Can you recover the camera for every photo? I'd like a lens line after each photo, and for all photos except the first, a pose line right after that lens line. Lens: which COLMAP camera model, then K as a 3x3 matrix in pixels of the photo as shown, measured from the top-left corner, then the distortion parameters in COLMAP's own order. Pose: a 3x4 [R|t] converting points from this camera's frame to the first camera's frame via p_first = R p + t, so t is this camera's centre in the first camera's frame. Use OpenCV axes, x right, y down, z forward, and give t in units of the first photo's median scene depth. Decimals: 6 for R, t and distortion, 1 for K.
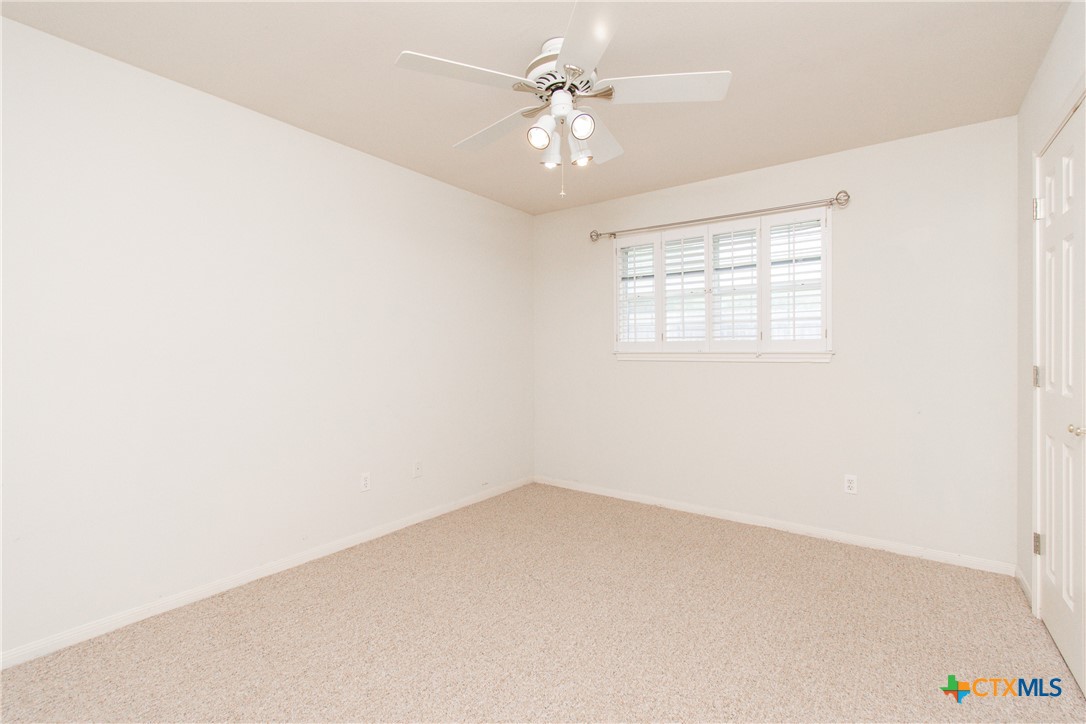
lens RADIAL K [[472.8, 0, 539.4], [0, 472.8, 357.5], [0, 0, 1]] dist [-0.001069, -0.000141]
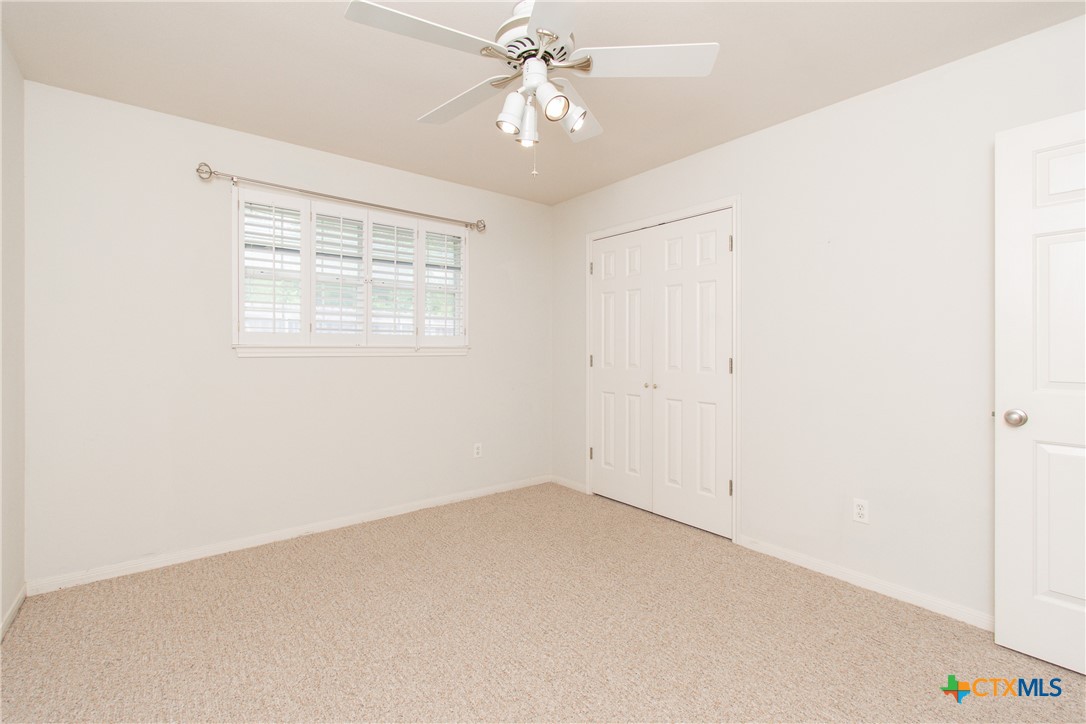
lens RADIAL K [[484.0, 0, 546.7], [0, 484.0, 348.8], [0, 0, 1]] dist [-0.000040, -0.000156]
pose [[0.268039, -0.004945, 0.963395, -0.470302], [0.003216, 0.999986, 0.004238, -0.009604], [-0.963403, 0.001963, 0.268051, 0.400828]]
